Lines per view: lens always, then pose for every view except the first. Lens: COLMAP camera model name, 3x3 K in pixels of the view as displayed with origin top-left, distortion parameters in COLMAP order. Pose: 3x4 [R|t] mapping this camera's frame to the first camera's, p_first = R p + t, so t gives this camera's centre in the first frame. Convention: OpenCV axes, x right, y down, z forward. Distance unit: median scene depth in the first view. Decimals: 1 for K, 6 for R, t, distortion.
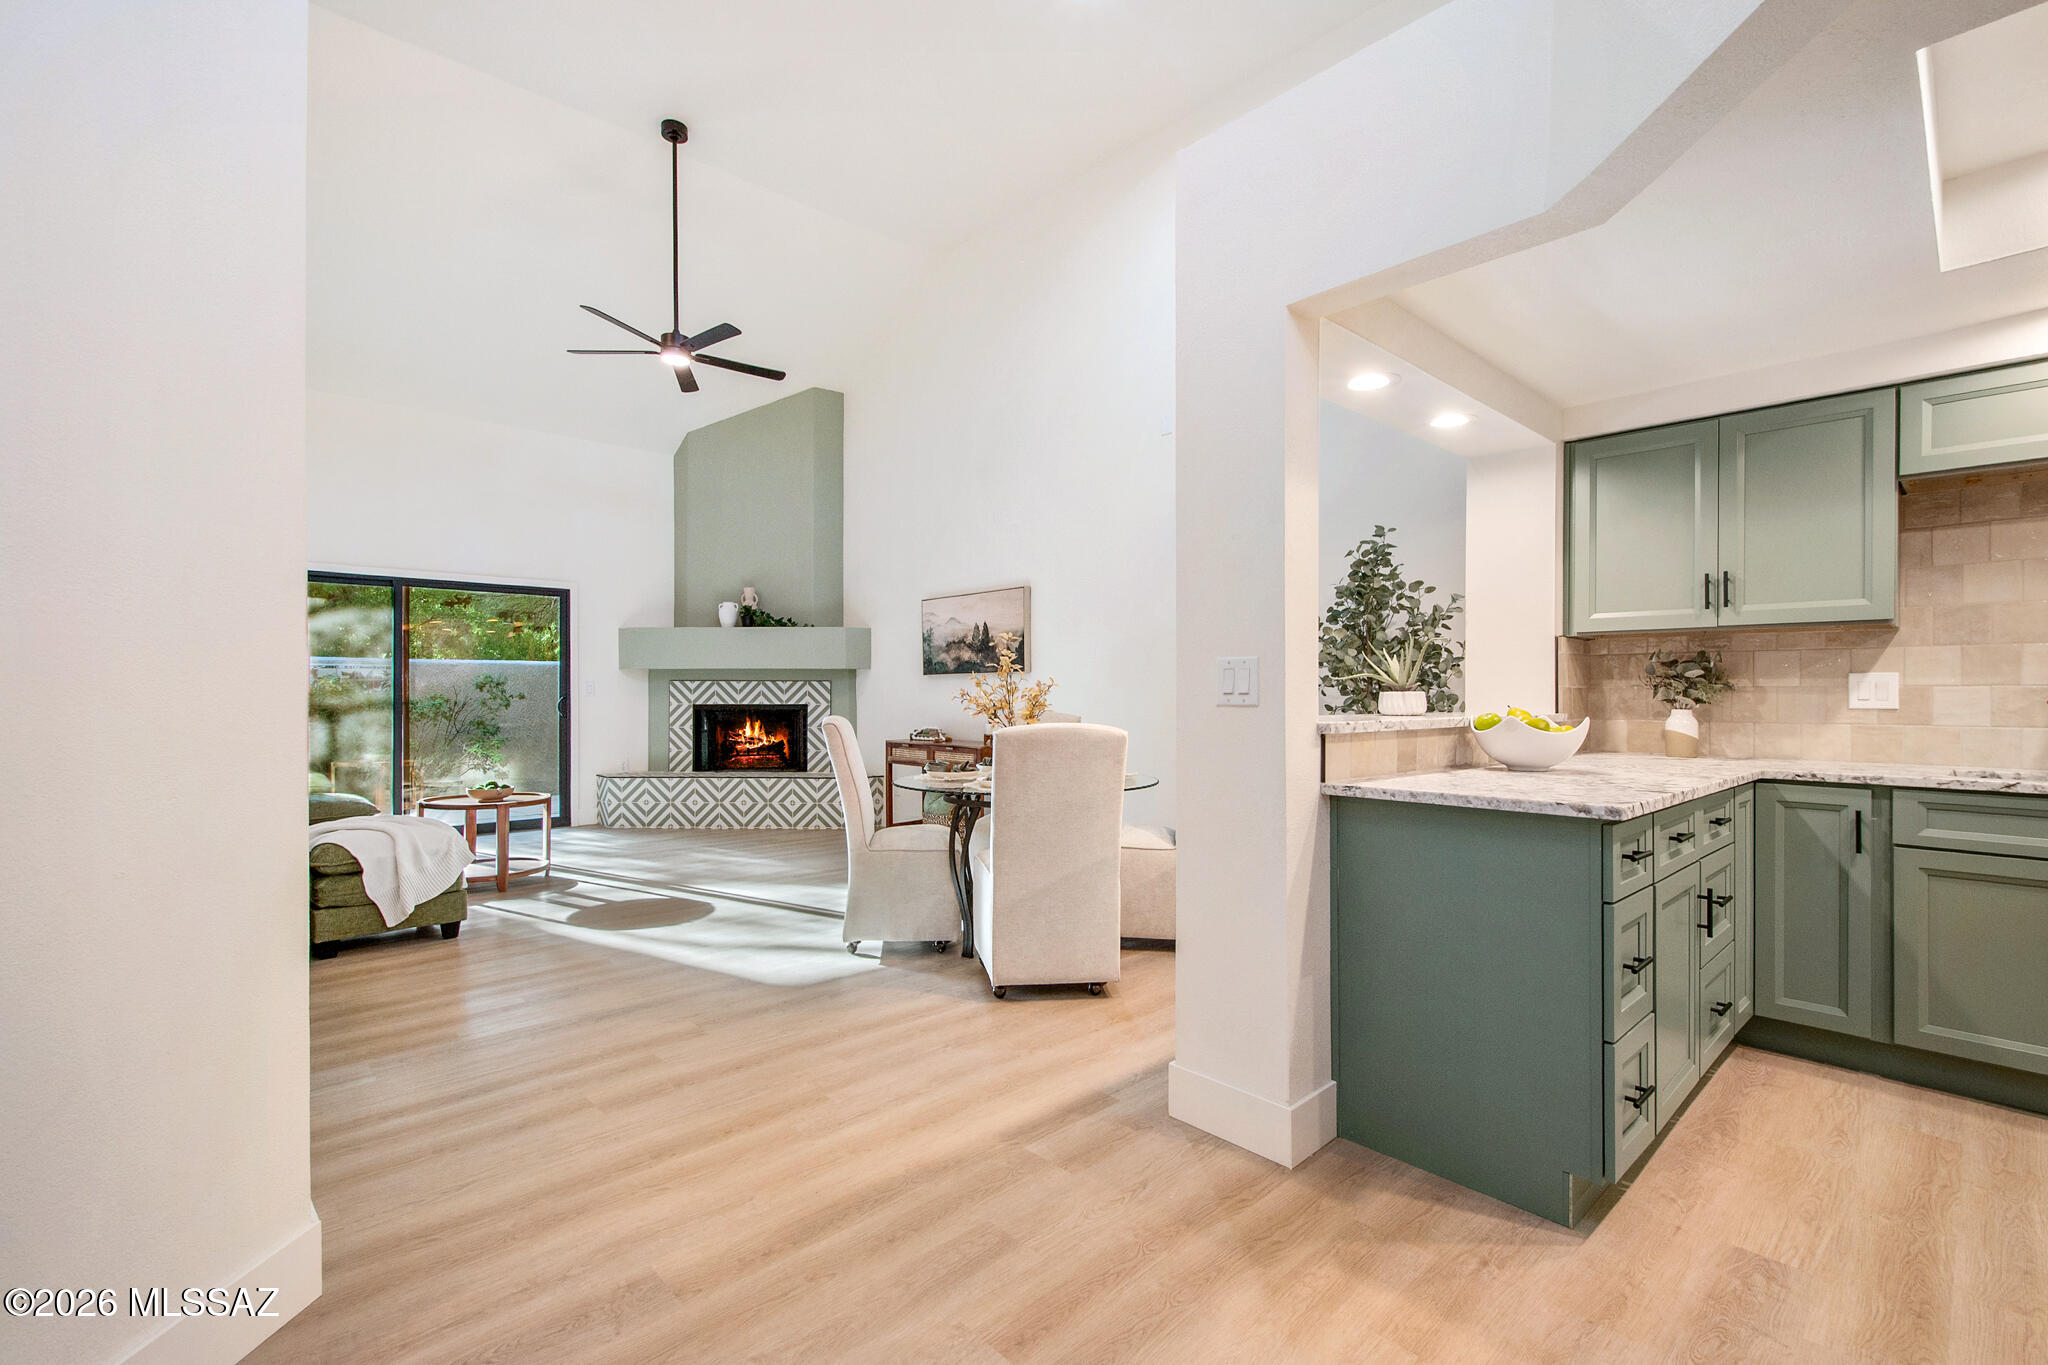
lens RADIAL K [[913.7, 0, 1029.8], [0, 913.7, 695.4], [0, 0, 1]] dist [0.002853, -0.000324]
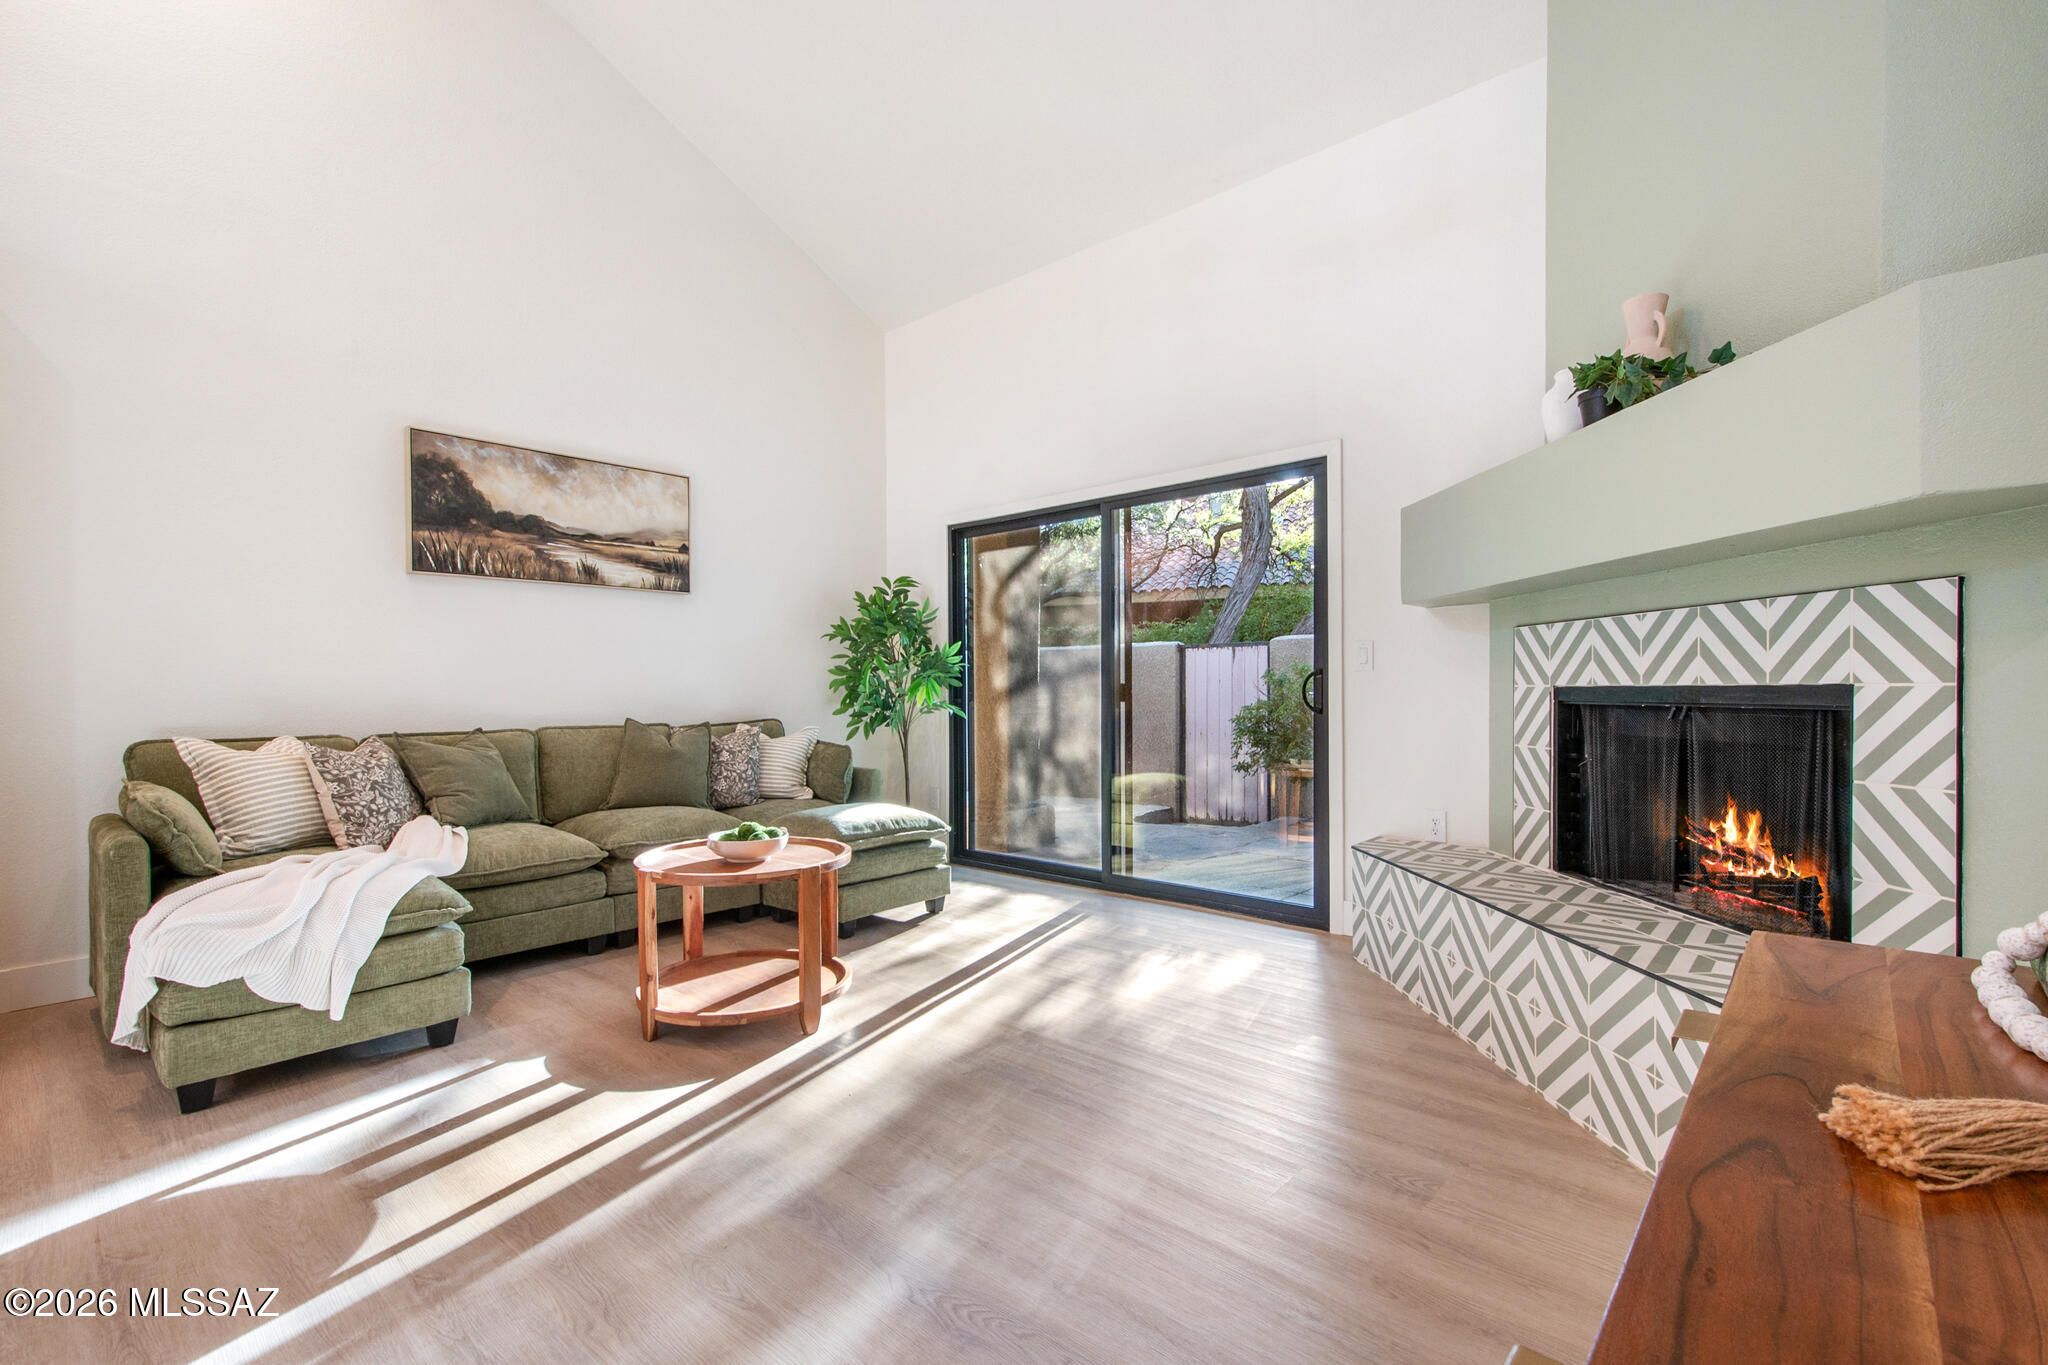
lens RADIAL K [[900.0, 0, 1024.5], [0, 900.0, 688.5], [0, 0, 1]] dist [-0.001922, -0.000146]
pose [[0.087344, -0.000973, -0.996178, -0.043548], [0.000151, 1.000000, -0.000963, 0.017043], [0.996178, -0.000066, 0.087344, 1.185688]]
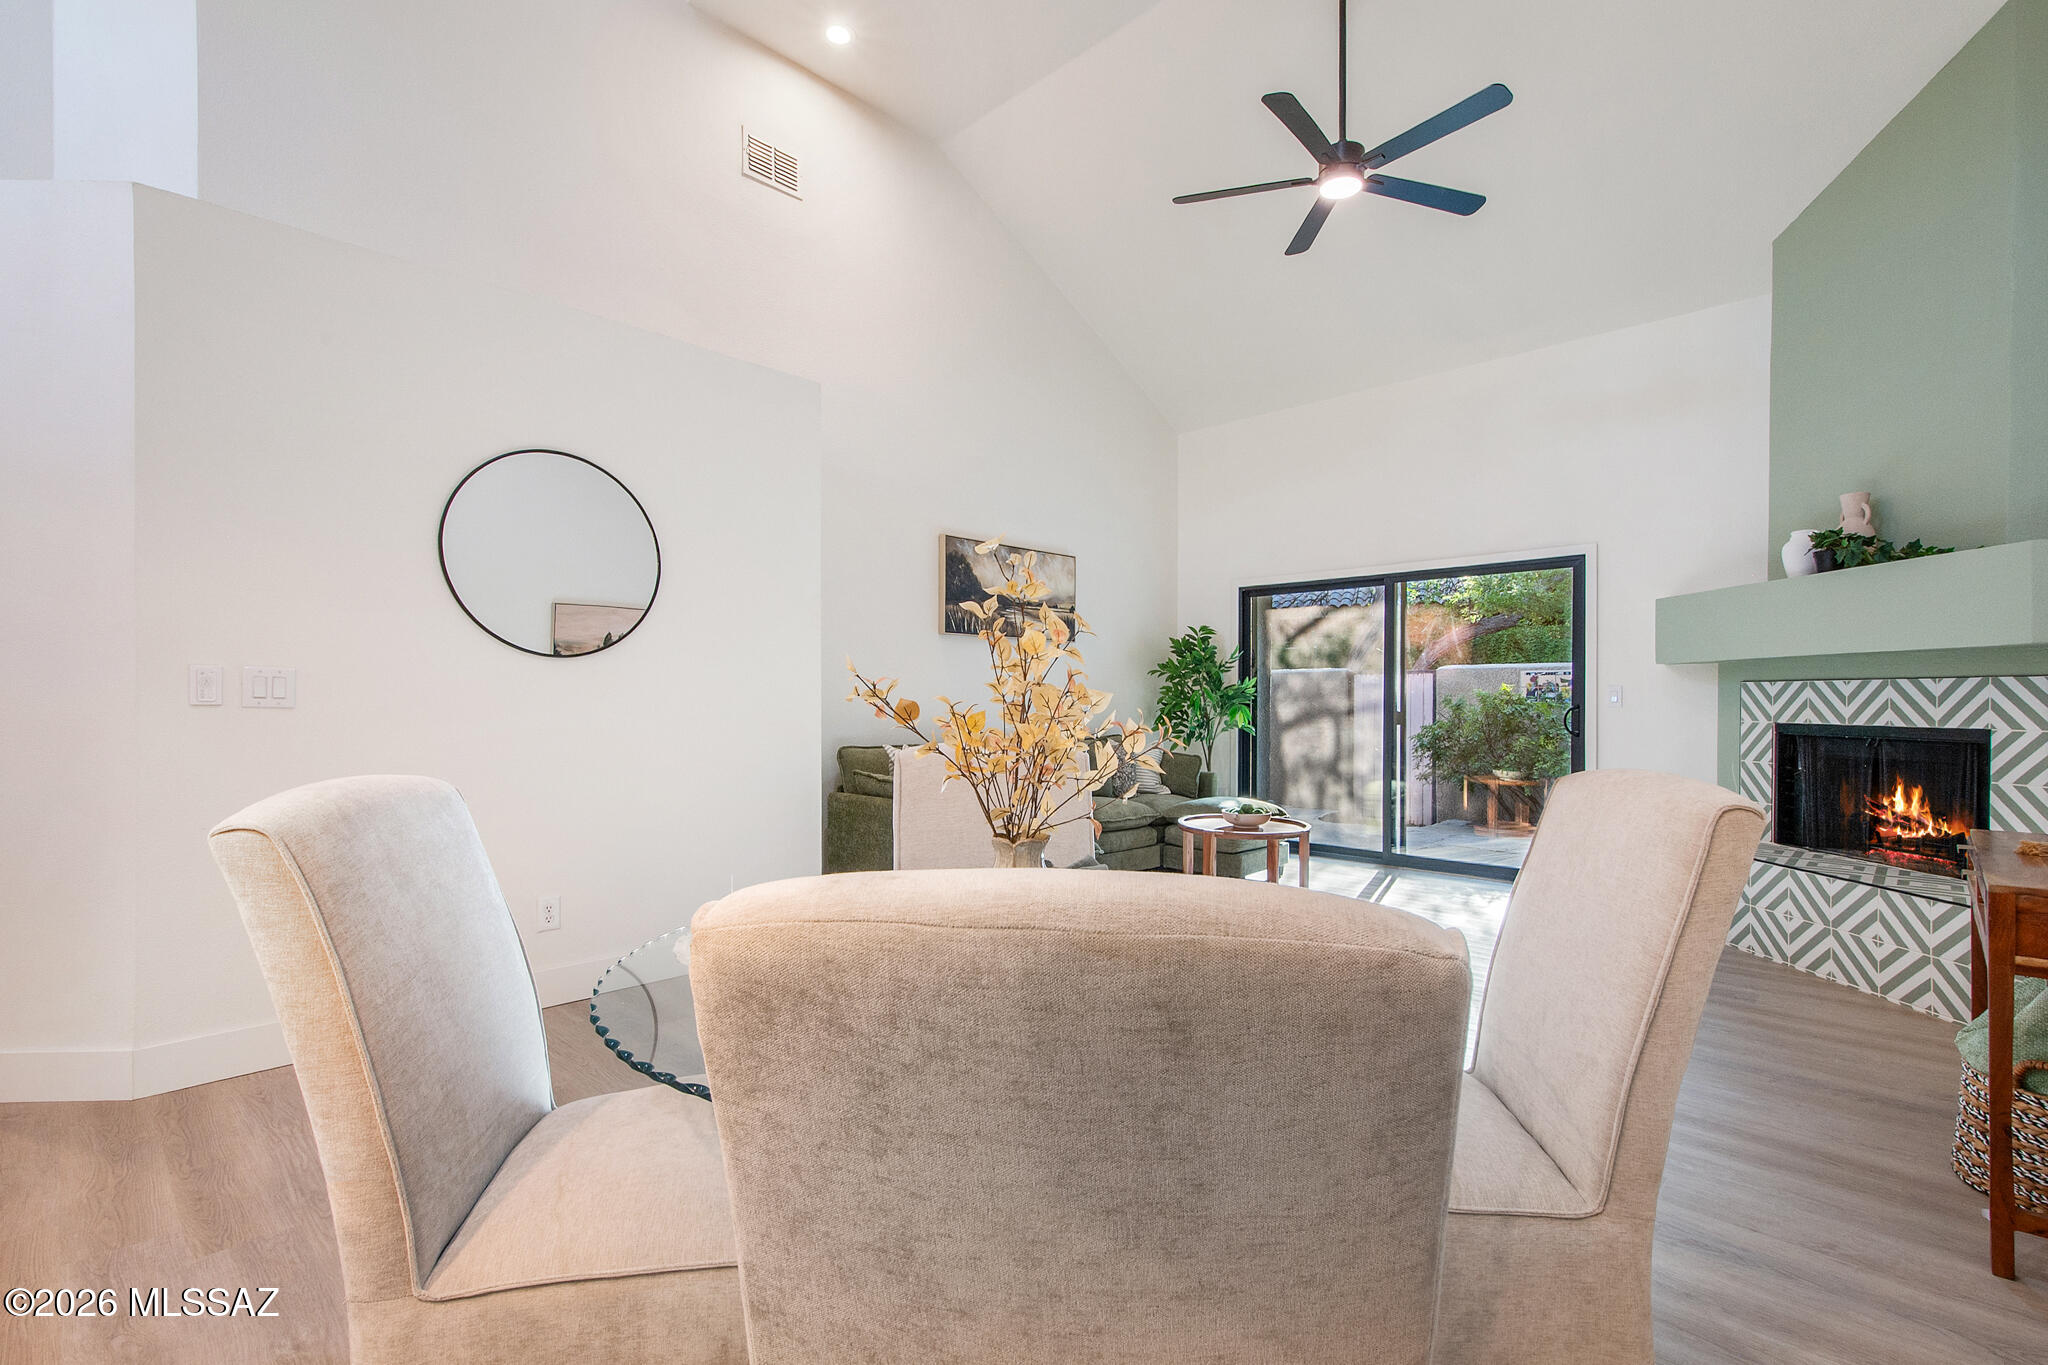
lens RADIAL K [[913.7, 0, 1029.8], [0, 913.7, 695.4], [0, 0, 1]] dist [0.002853, -0.000324]
pose [[0.051638, -0.004126, -0.998657, 0.266094], [-0.008423, 0.999954, -0.004567, -0.001063], [0.998630, 0.008647, 0.051601, 0.803772]]
